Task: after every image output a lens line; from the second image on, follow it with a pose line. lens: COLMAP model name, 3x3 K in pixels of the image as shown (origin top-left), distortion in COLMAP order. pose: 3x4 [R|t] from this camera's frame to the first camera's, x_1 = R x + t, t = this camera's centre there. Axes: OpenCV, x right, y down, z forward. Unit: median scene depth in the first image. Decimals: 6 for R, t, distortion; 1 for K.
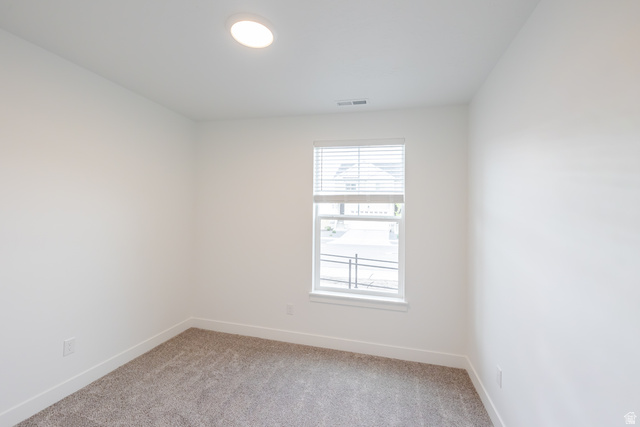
lens RADIAL K [[269.0, 0, 317.9], [0, 269.0, 201.2], [0, 0, 1]] dist [-0.000567, -0.000048]
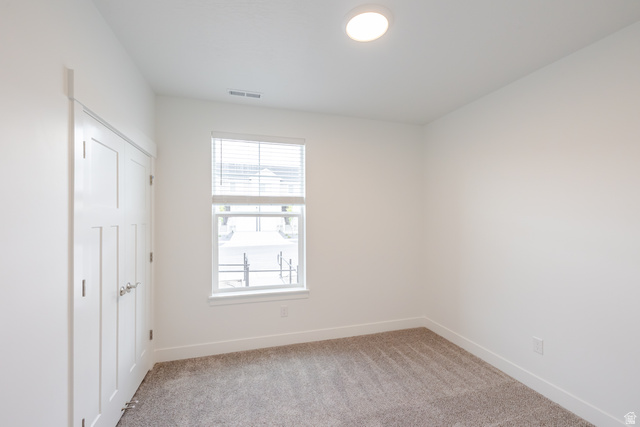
lens RADIAL K [[269.0, 0, 317.9], [0, 269.0, 201.2], [0, 0, 1]] dist [-0.000567, -0.000048]
pose [[0.861630, -0.000514, 0.507537, -0.179470], [-0.011115, 0.999741, 0.019882, -0.006685], [-0.507415, -0.022773, 0.861401, 0.039073]]
